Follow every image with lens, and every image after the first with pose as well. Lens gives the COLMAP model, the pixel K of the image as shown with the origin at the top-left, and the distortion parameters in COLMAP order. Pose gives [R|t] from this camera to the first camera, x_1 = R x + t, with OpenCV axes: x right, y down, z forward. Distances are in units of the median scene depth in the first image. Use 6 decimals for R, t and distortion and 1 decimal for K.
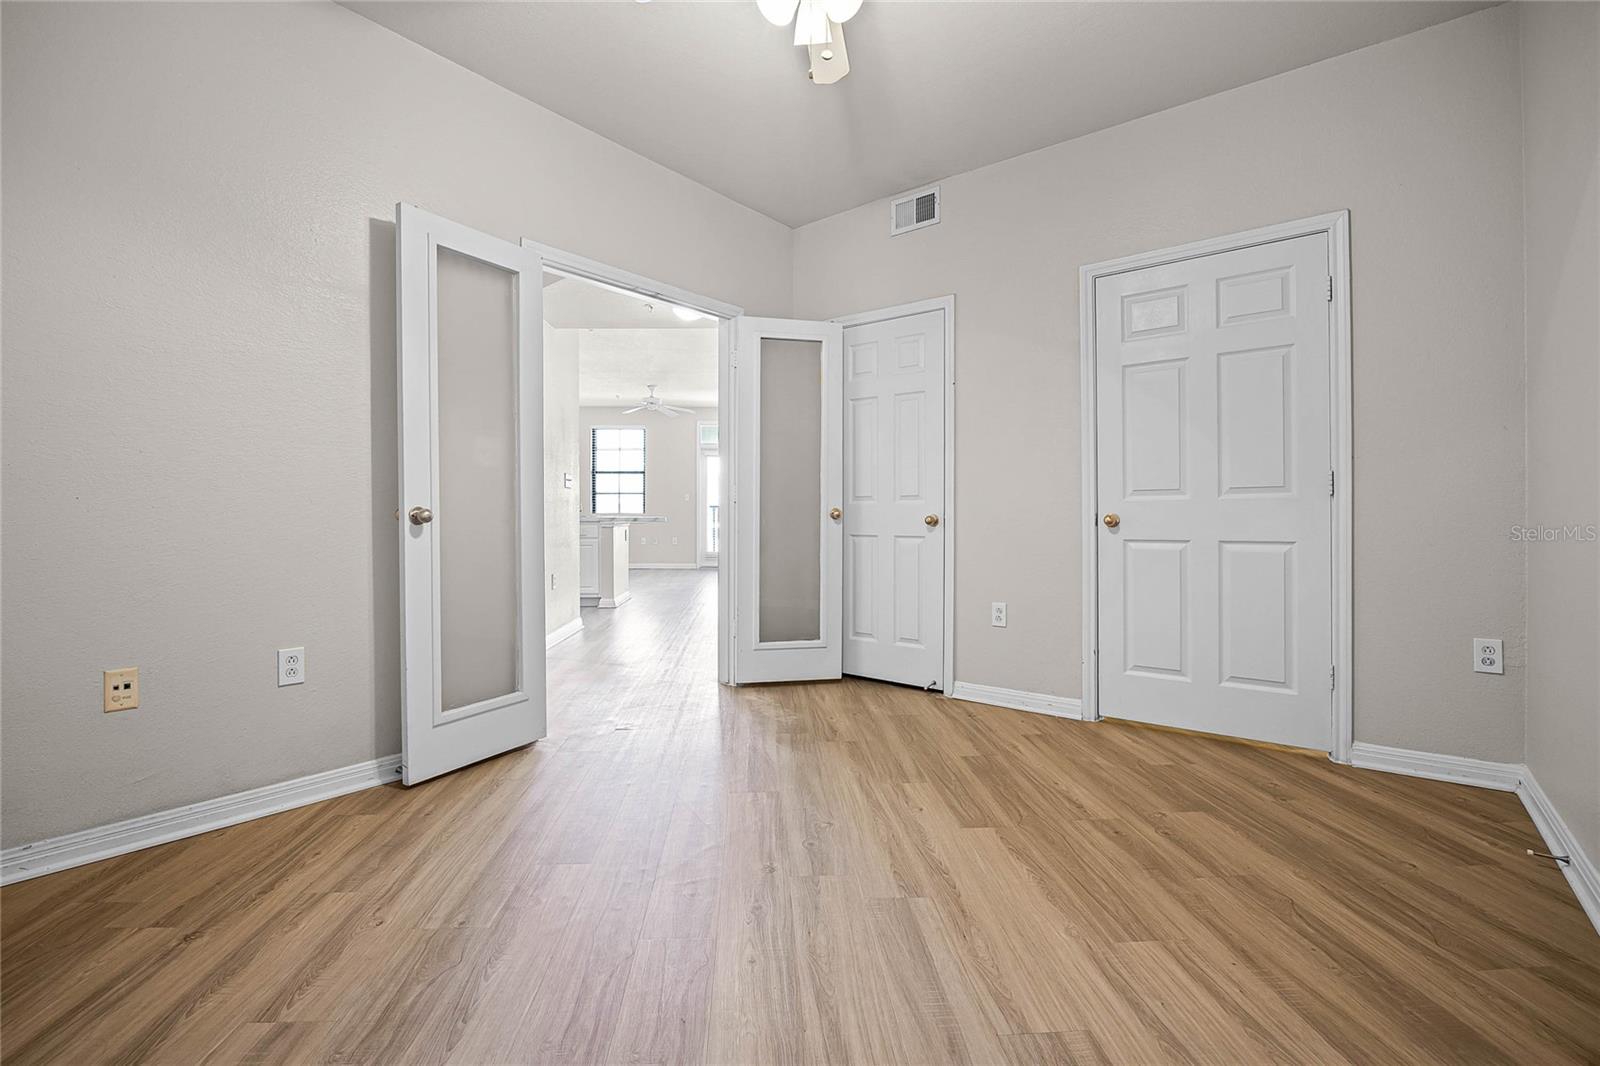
lens RADIAL K [[693.8, 0, 796.7], [0, 693.8, 522.6], [0, 0, 1]] dist [-0.015085, -0.000249]
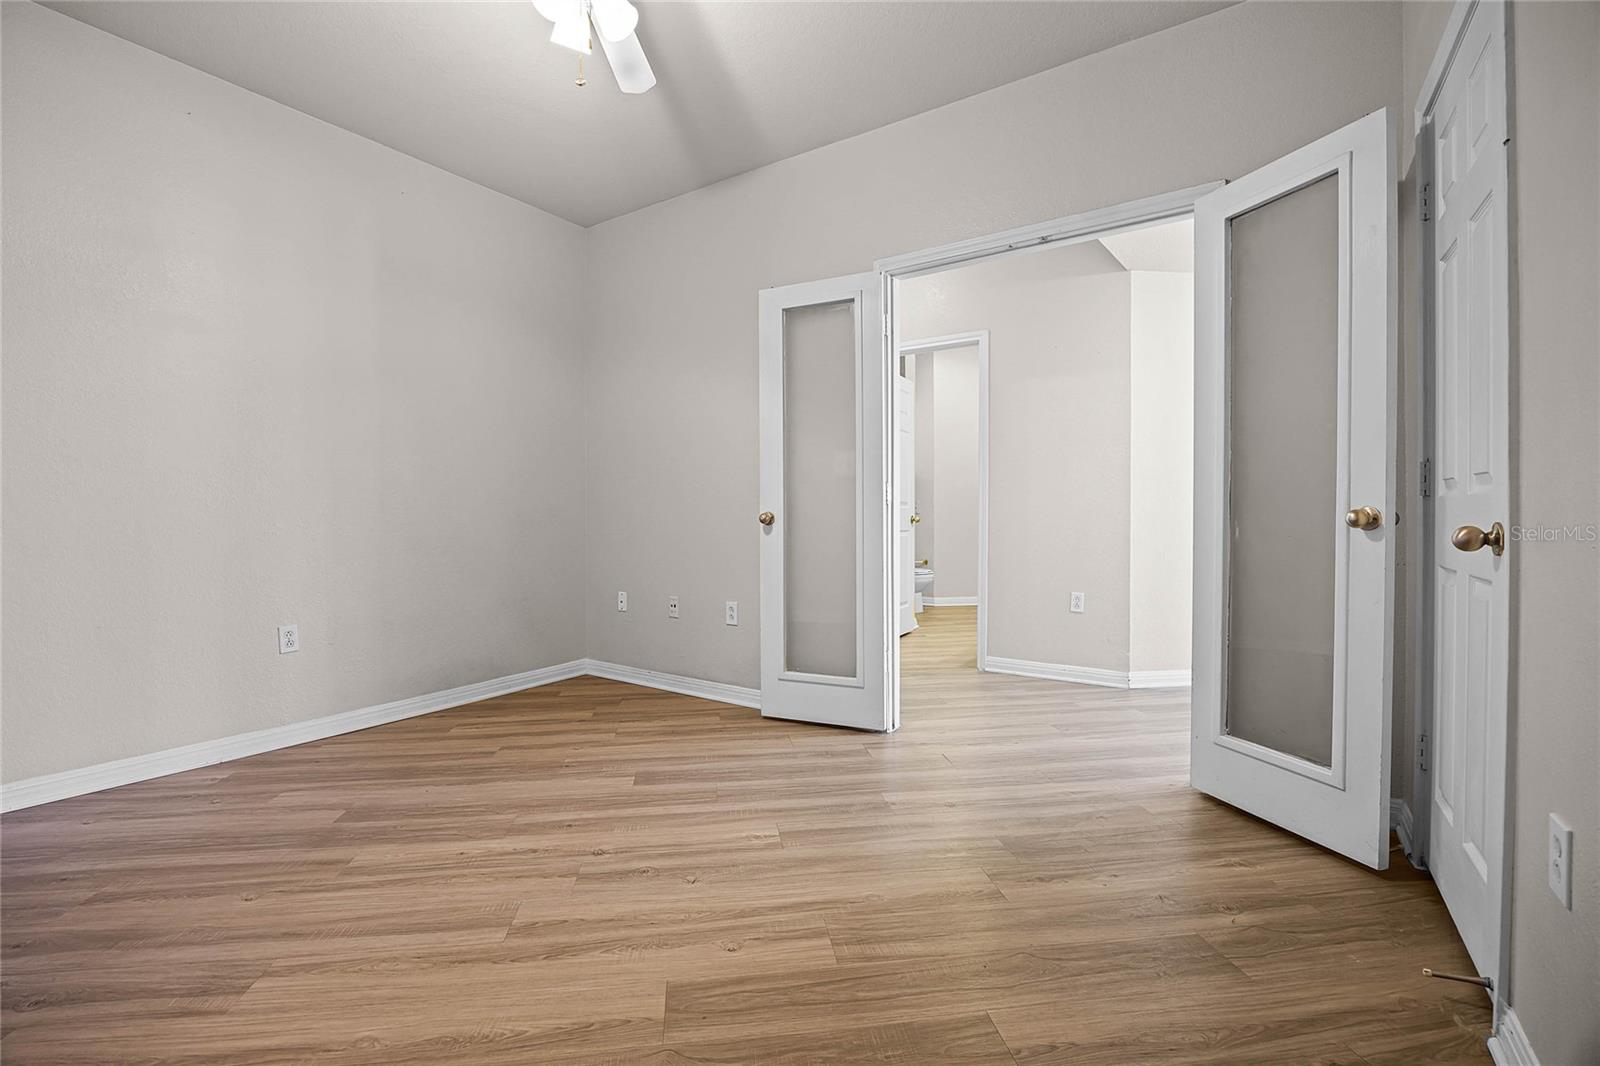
lens RADIAL K [[693.8, 0, 796.7], [0, 693.8, 522.6], [0, 0, 1]] dist [-0.015085, -0.000249]
pose [[0.082740, 0.007952, -0.996539, 0.942658], [-0.011428, 0.999910, 0.007030, -0.014908], [0.996506, 0.010807, 0.082823, 1.096635]]
